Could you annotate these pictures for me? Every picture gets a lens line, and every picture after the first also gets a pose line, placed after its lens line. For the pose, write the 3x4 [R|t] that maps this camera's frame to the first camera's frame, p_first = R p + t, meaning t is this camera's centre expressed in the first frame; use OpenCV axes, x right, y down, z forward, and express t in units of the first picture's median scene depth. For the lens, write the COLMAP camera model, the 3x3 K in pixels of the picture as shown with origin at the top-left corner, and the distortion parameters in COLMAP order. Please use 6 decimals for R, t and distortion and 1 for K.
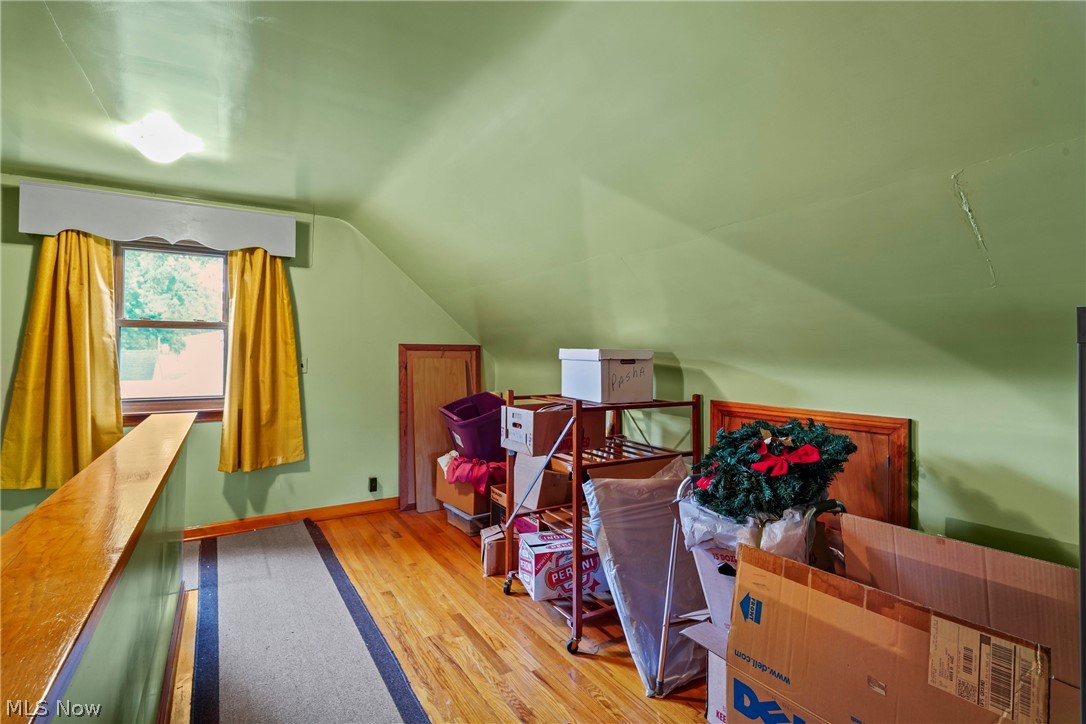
lens RADIAL K [[518.0, 0, 542.5], [0, 518.0, 347.6], [0, 0, 1]] dist [-0.000825, -0.000650]
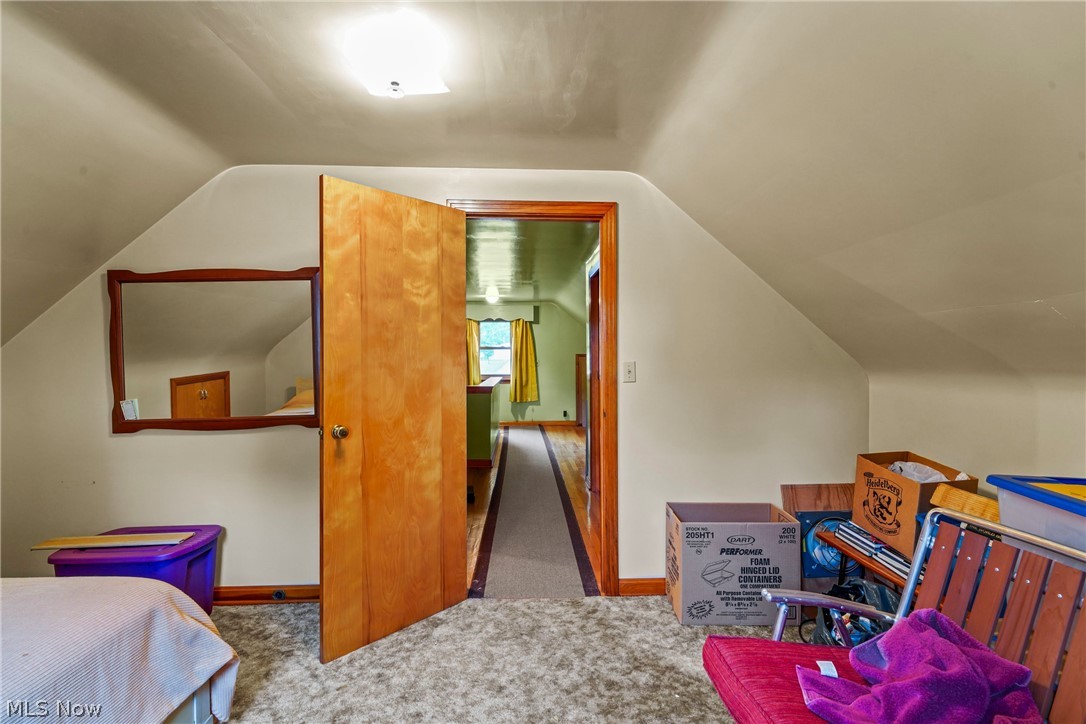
lens RADIAL K [[518.0, 0, 542.1], [0, 518.0, 363.4], [0, 0, 1]] dist [-0.000825, -0.000650]
pose [[0.872520, -0.003668, -0.488565, 0.830383], [0.011423, 0.999852, 0.012893, 0.003130], [0.488445, -0.016830, 0.872432, -1.249396]]
